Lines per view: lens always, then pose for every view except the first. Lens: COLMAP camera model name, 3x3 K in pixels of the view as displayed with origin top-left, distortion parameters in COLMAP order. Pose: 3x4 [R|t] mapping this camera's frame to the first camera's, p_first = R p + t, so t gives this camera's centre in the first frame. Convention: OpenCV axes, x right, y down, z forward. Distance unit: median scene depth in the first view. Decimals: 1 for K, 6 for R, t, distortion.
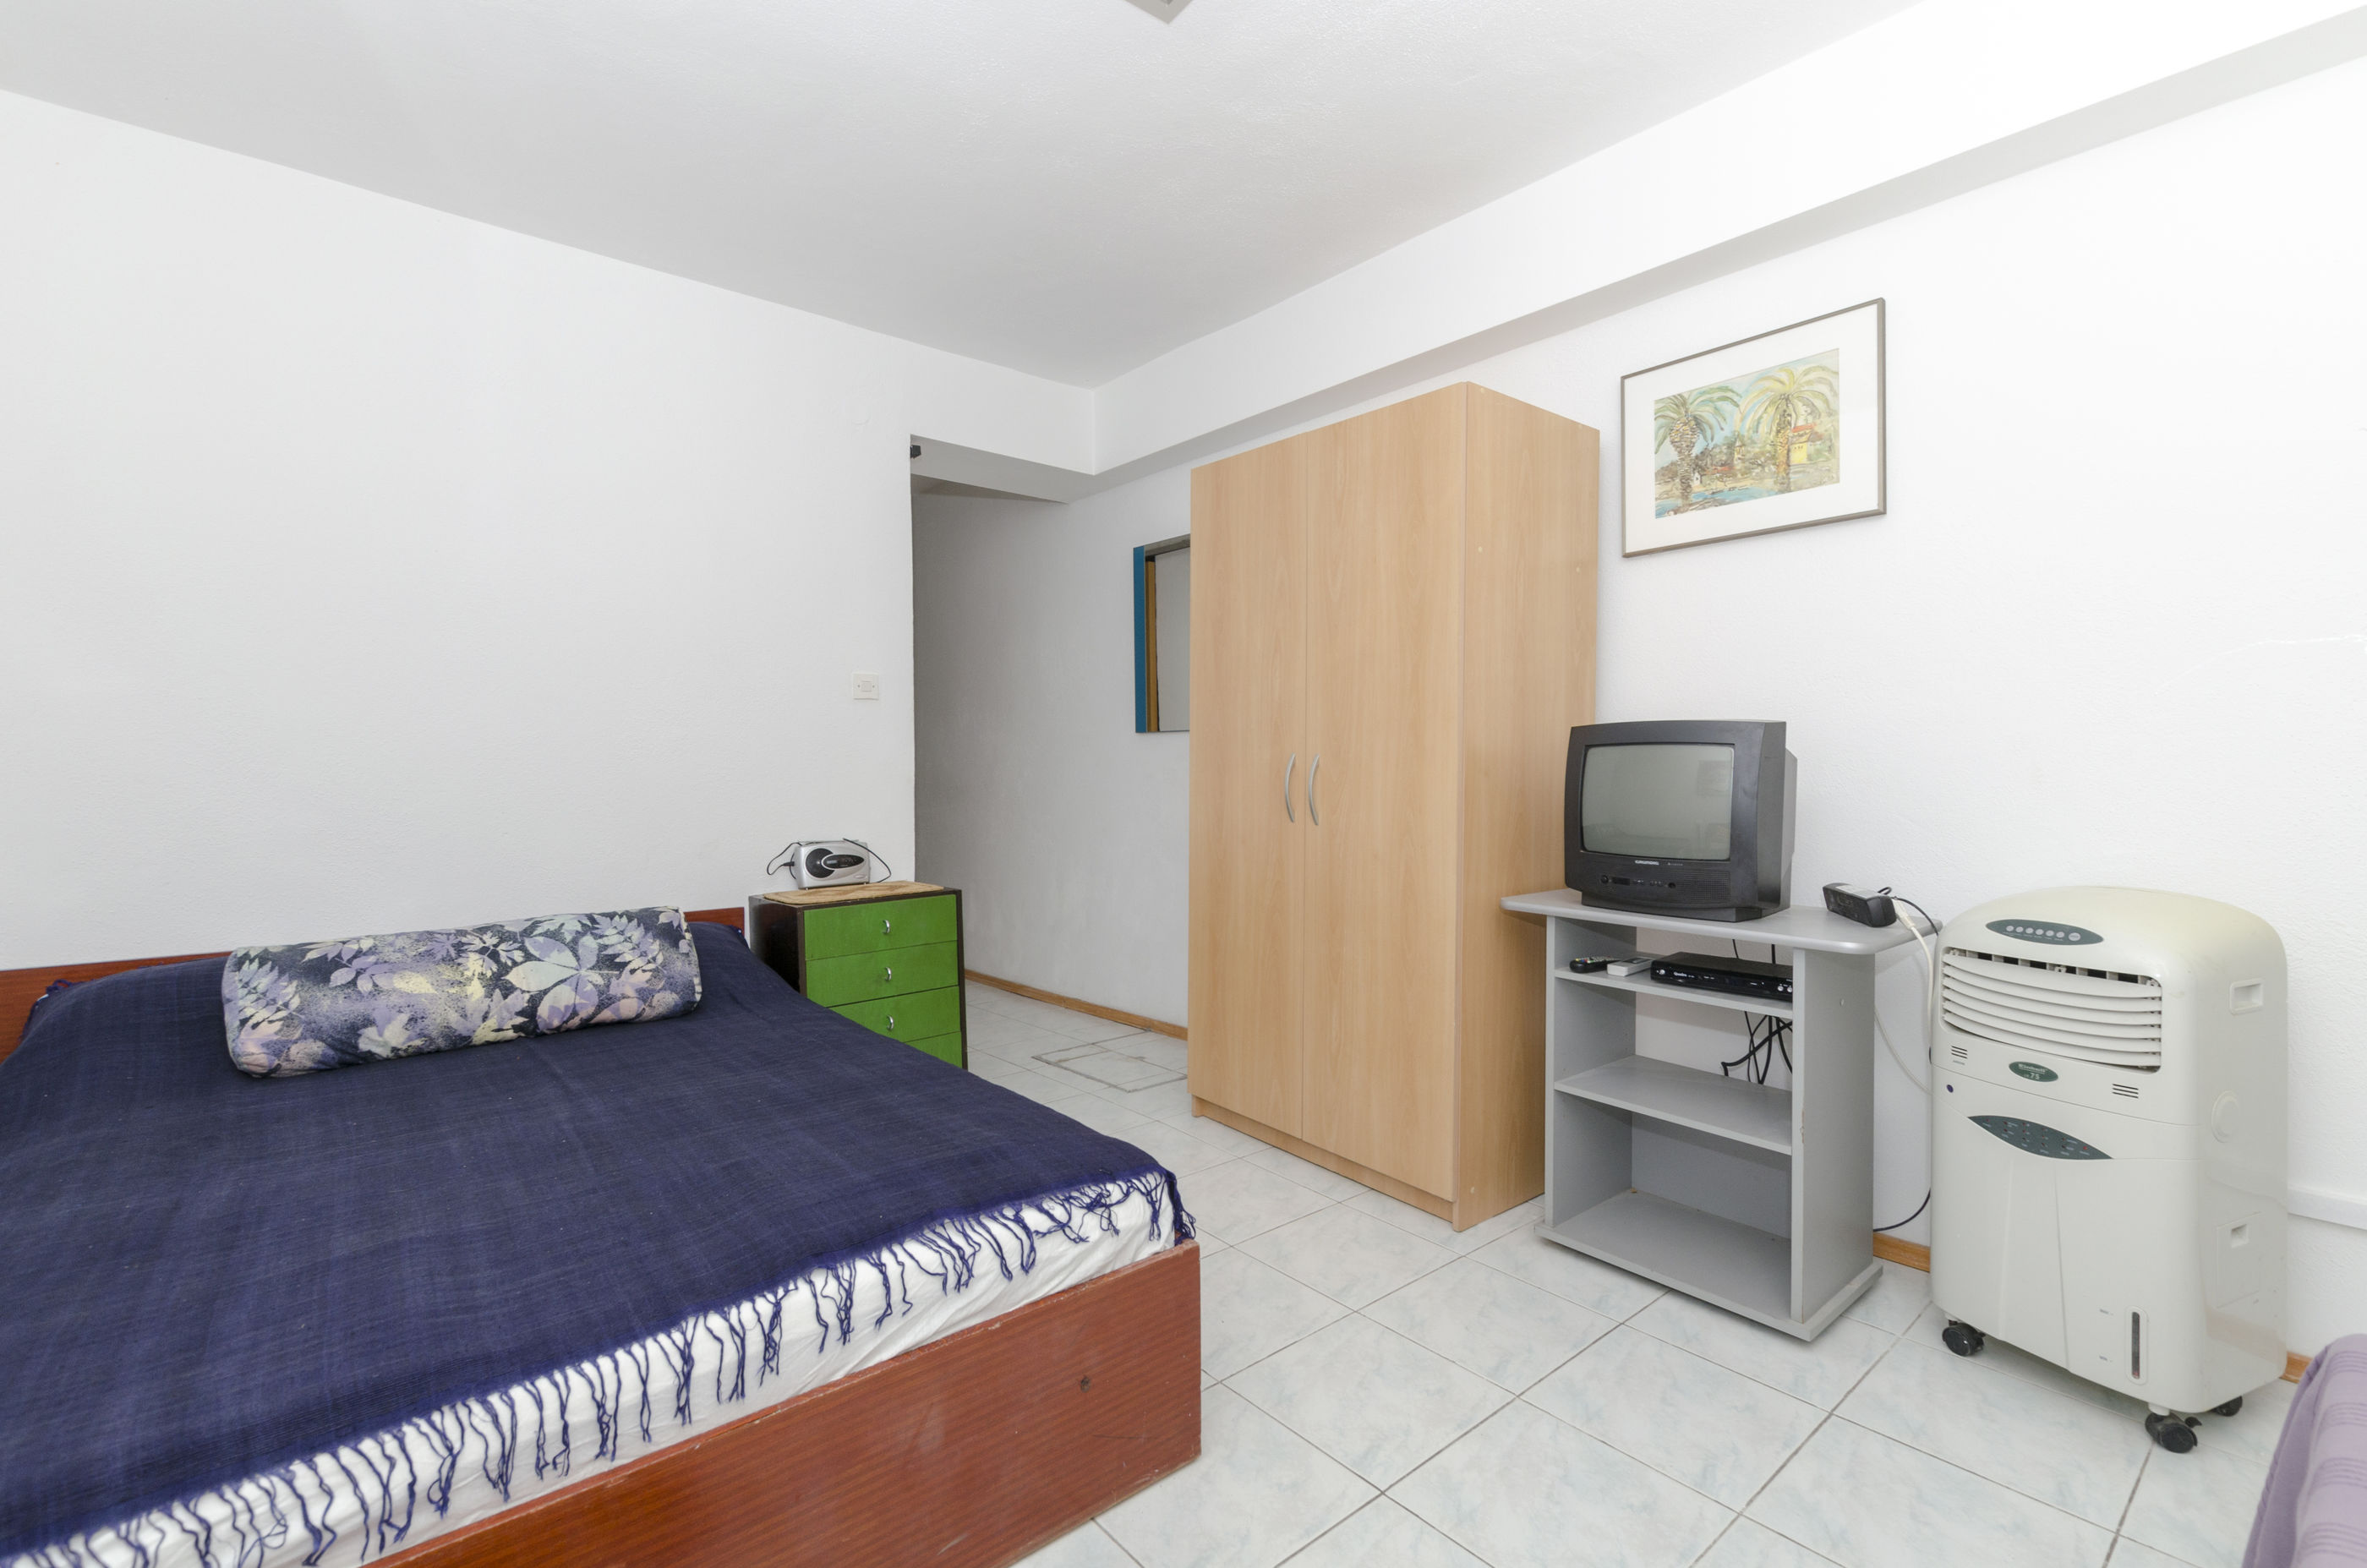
lens RADIAL K [[1040.9, 0, 1190.3], [0, 1040.9, 790.6], [0, 0, 1]] dist [0.005278, 0.000042]
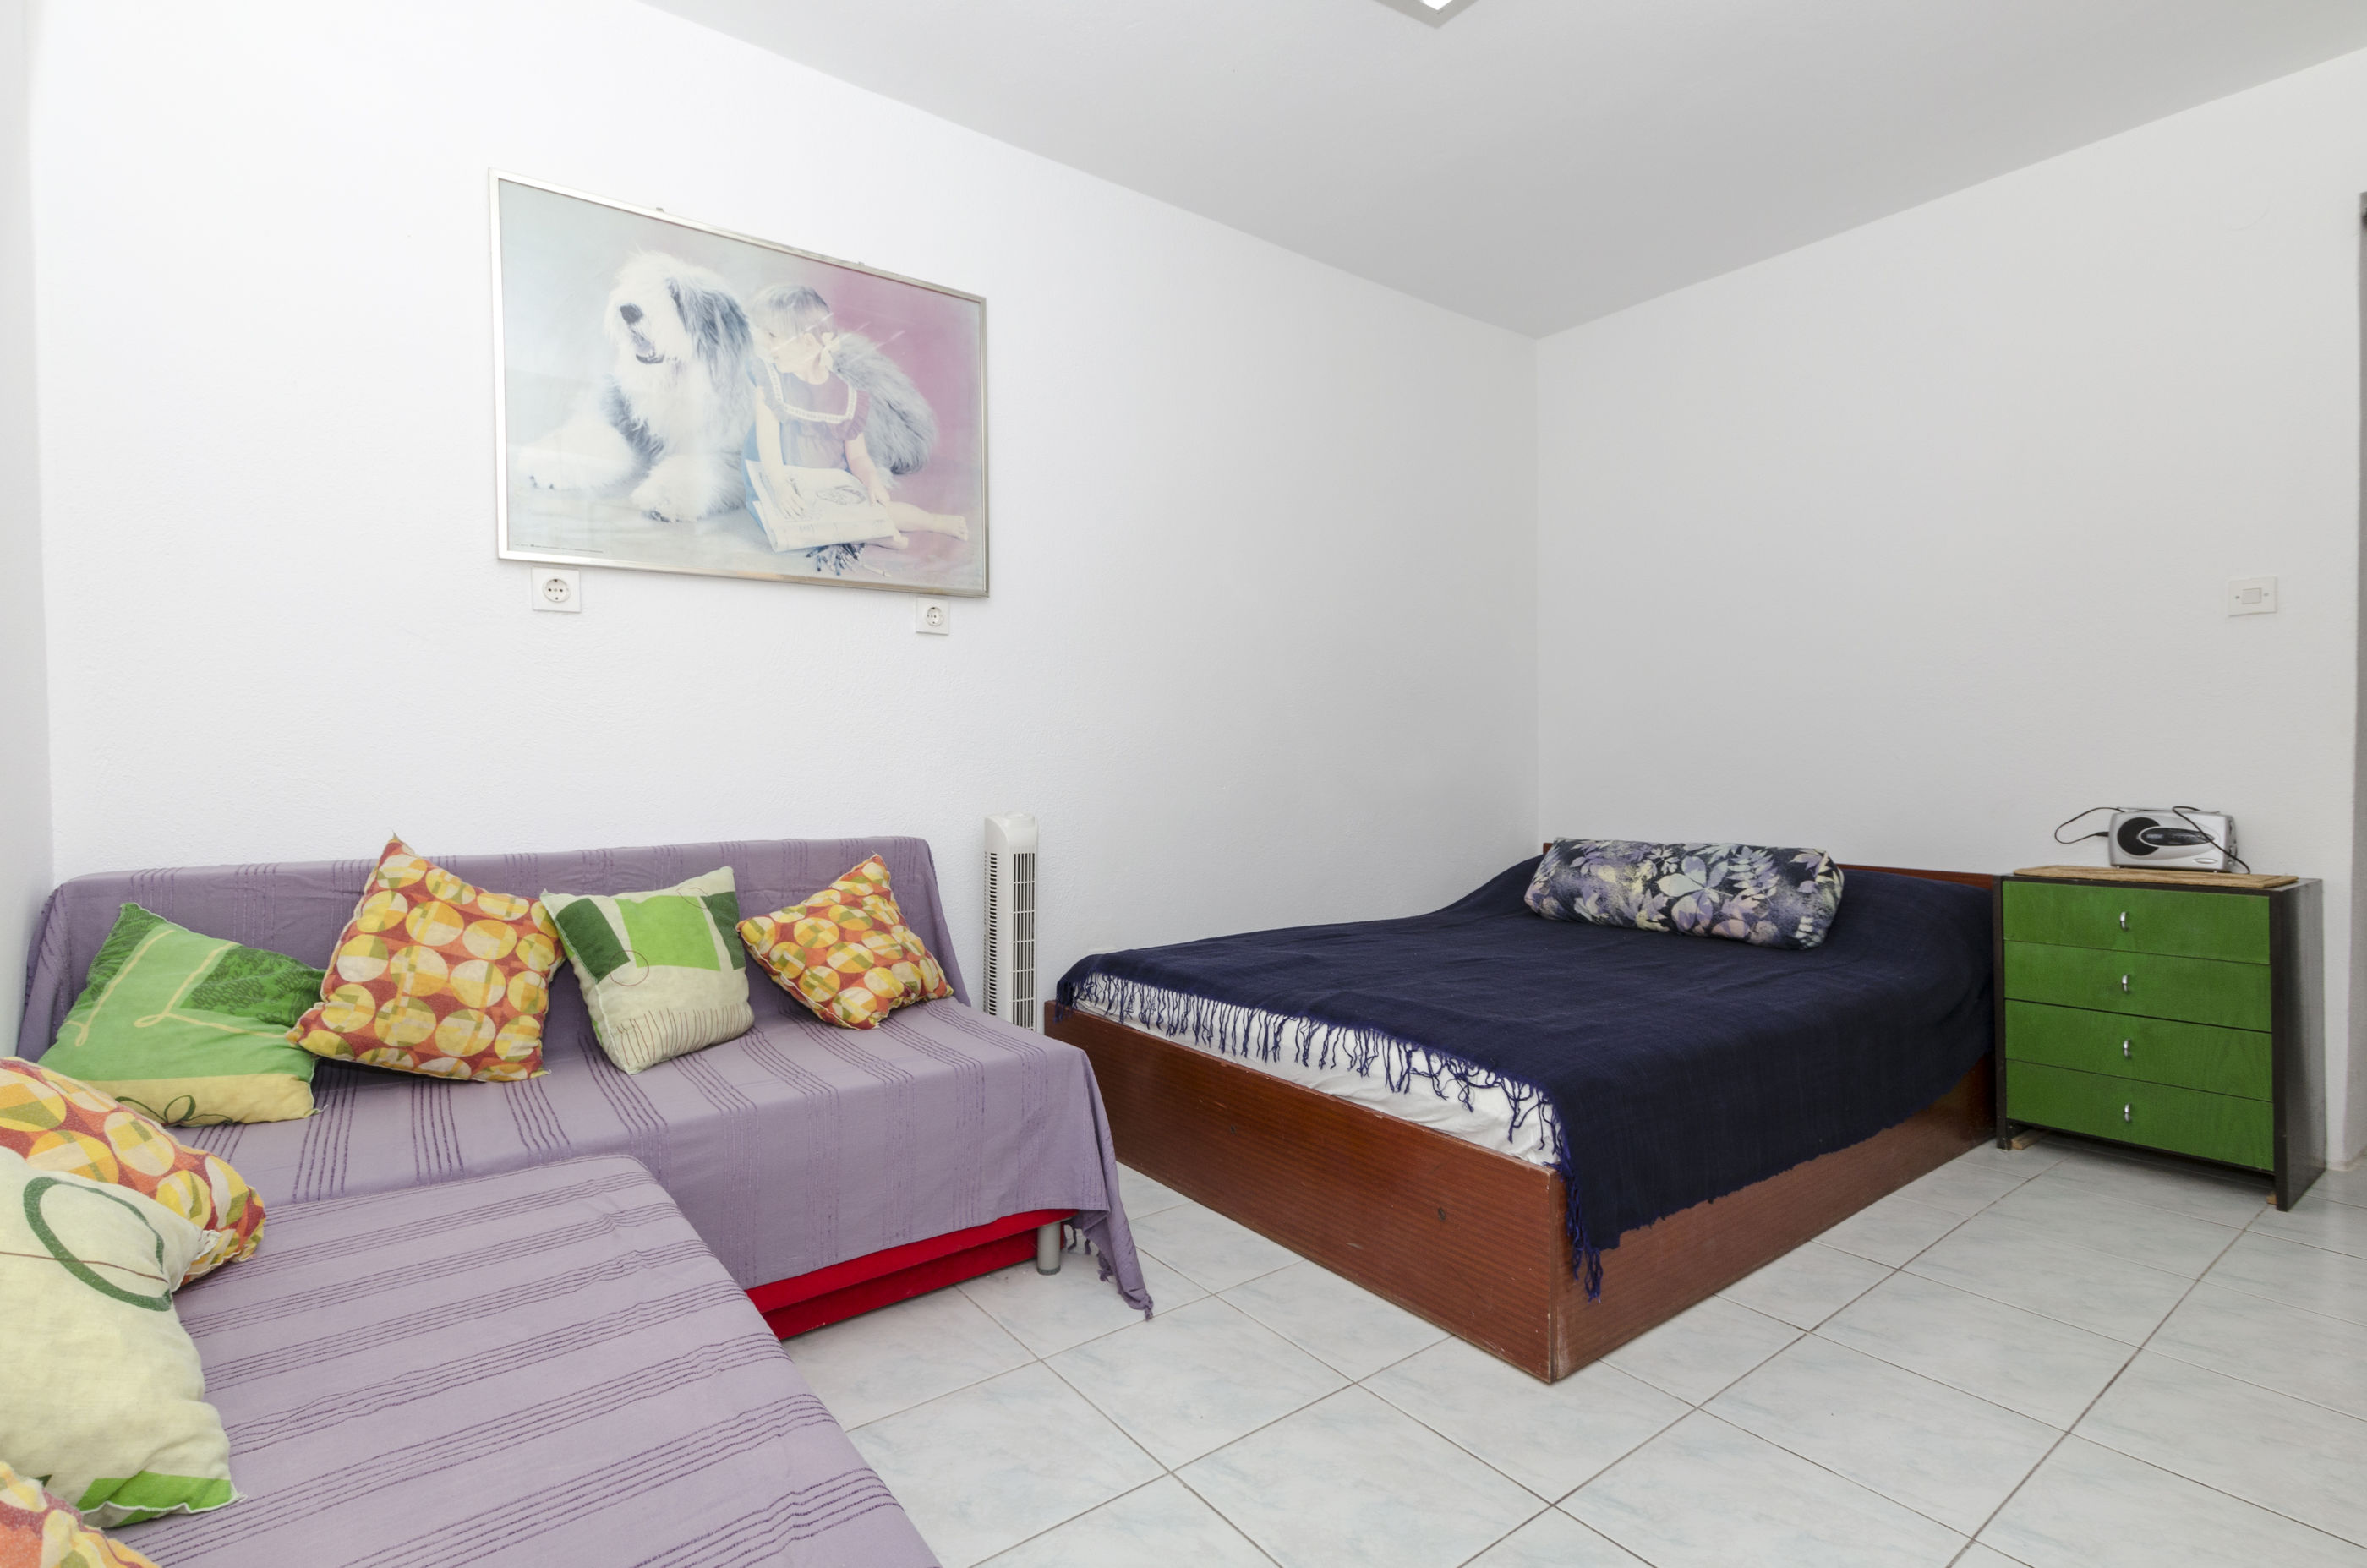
lens RADIAL K [[1128.9, 0, 1188.6], [0, 1128.9, 770.7], [0, 0, 1]] dist [0.005120, 0.000169]
pose [[-0.049506, 0.023097, -0.998507, 0.771473], [-0.015168, 0.999600, 0.023874, 0.016178], [0.998659, 0.016327, -0.049135, 0.484379]]
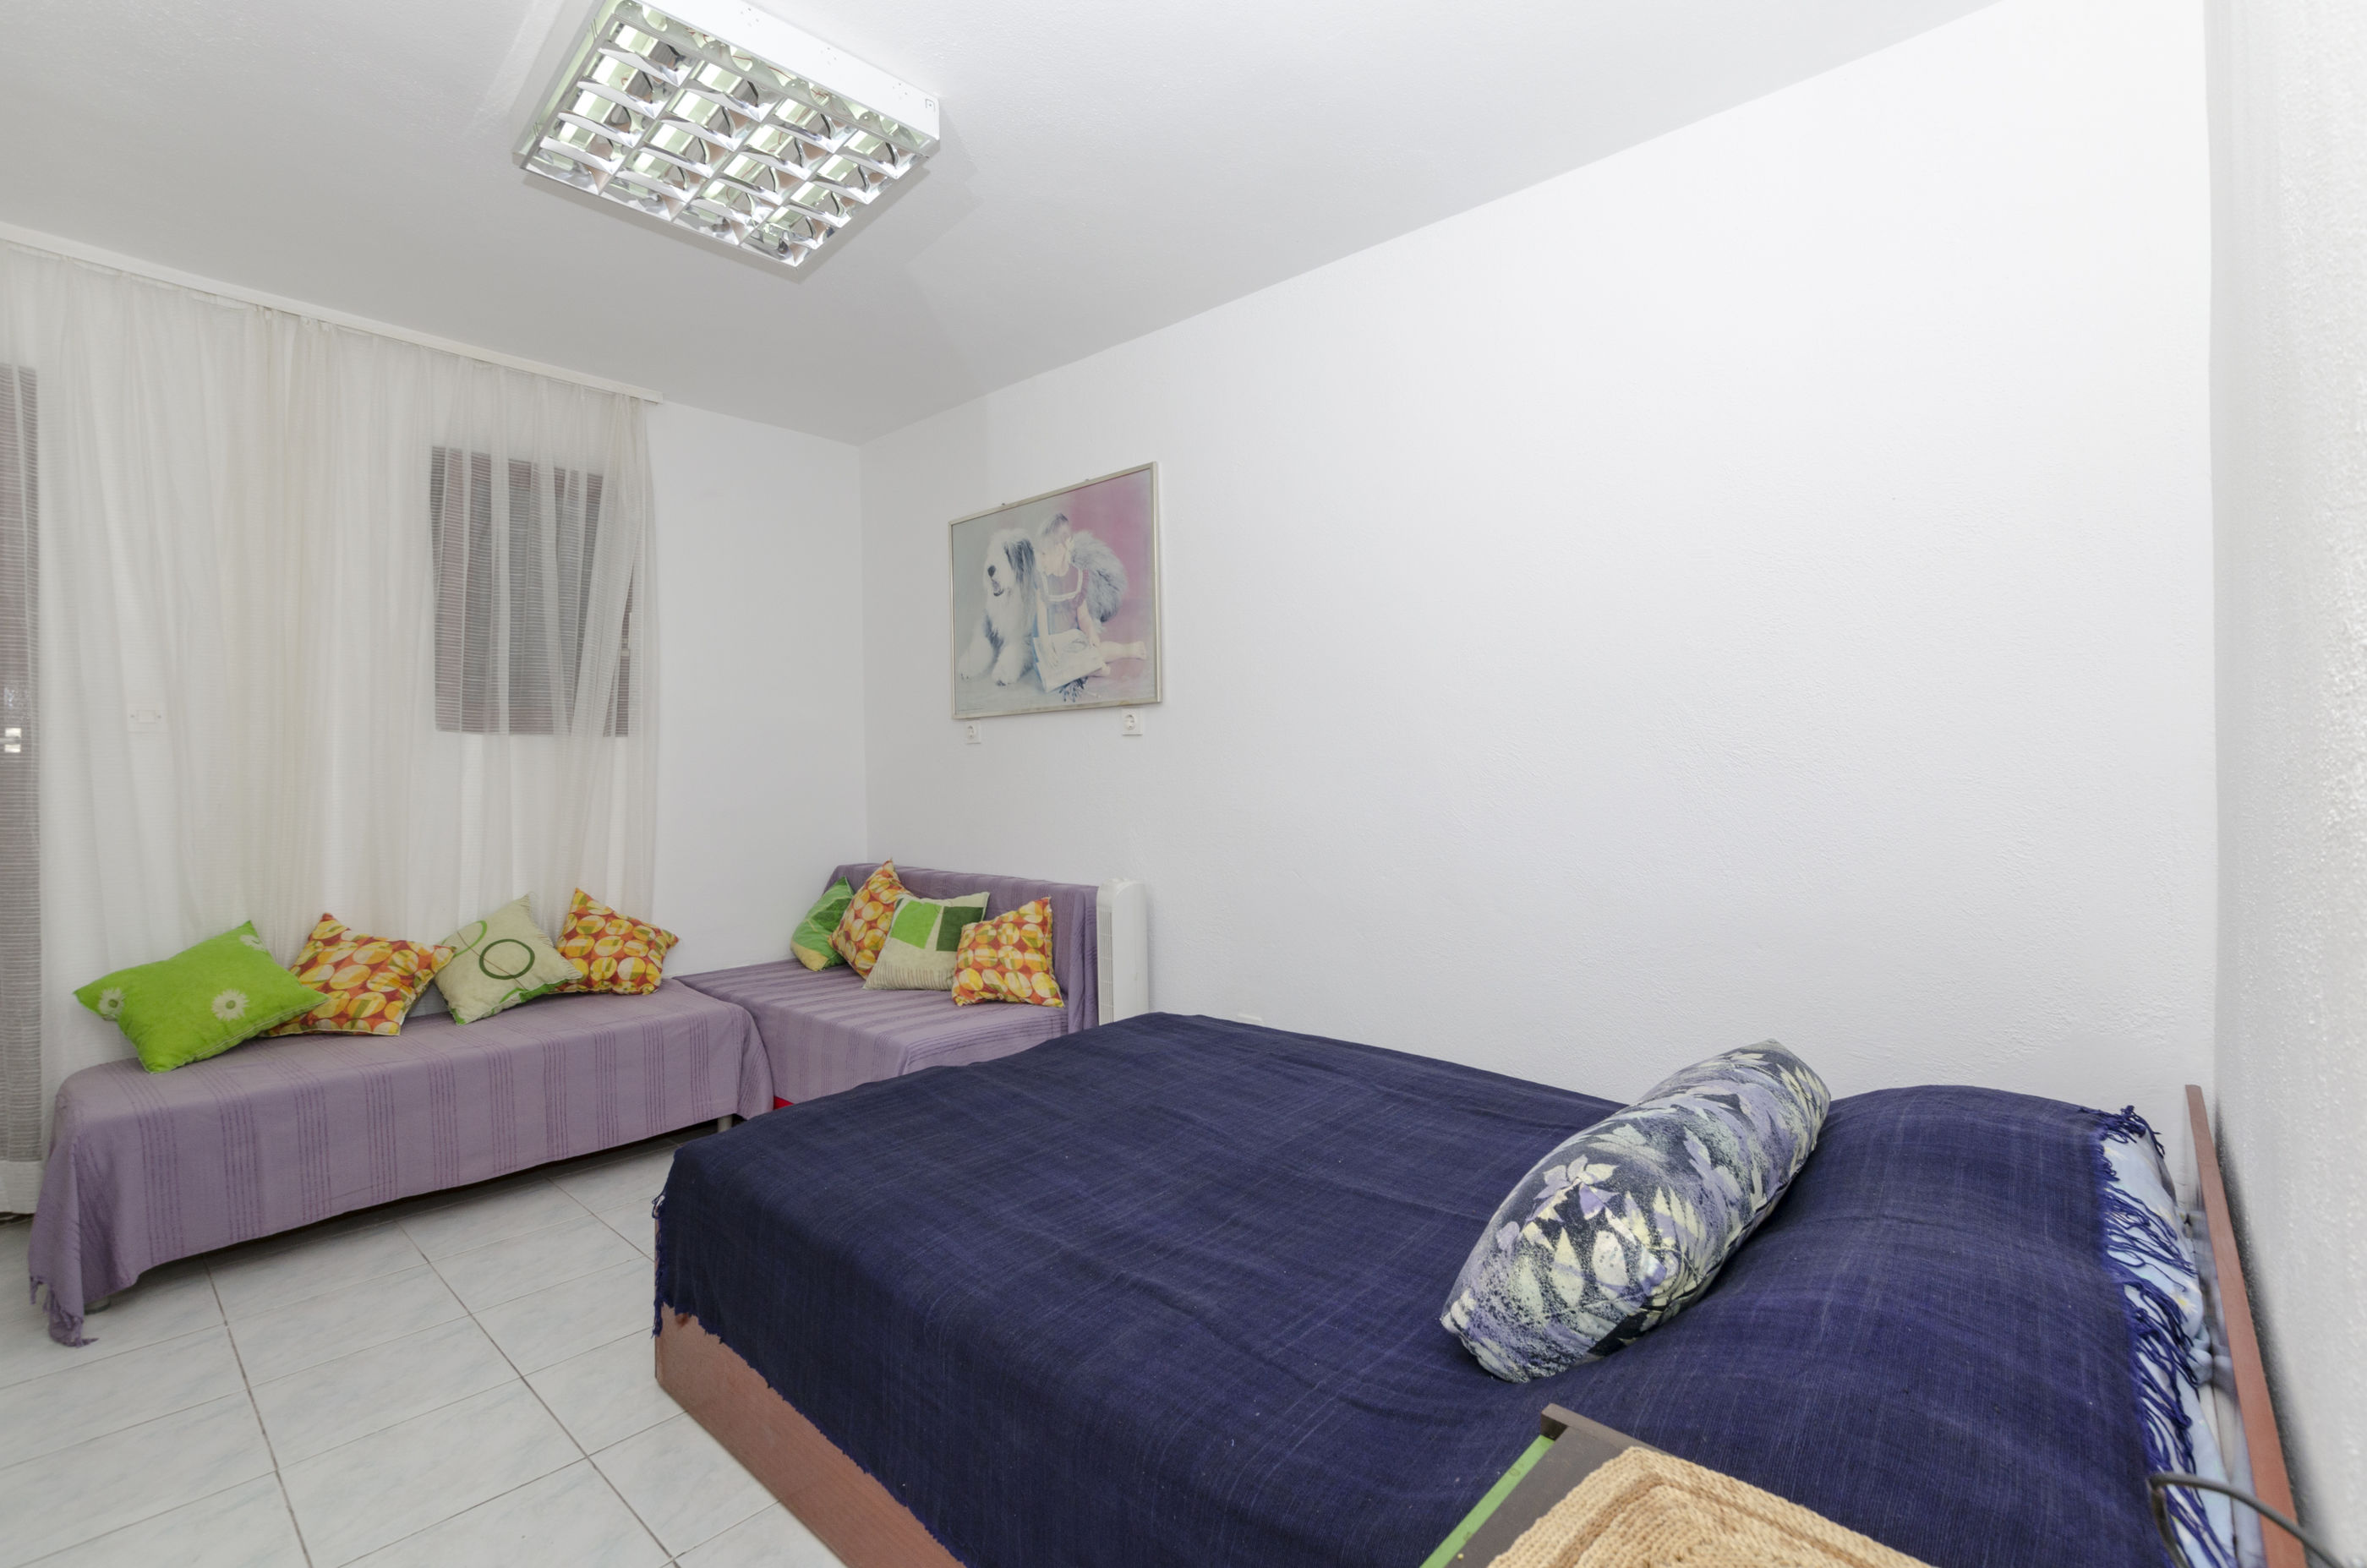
lens RADIAL K [[1040.9, 0, 1182.2], [0, 1040.9, 774.3], [0, 0, 1]] dist [0.005278, 0.000042]
pose [[-0.991629, 0.004727, -0.129035, -0.378073], [0.003148, 0.999918, 0.012441, -0.066425], [0.129084, 0.011930, -0.991562, 1.662812]]
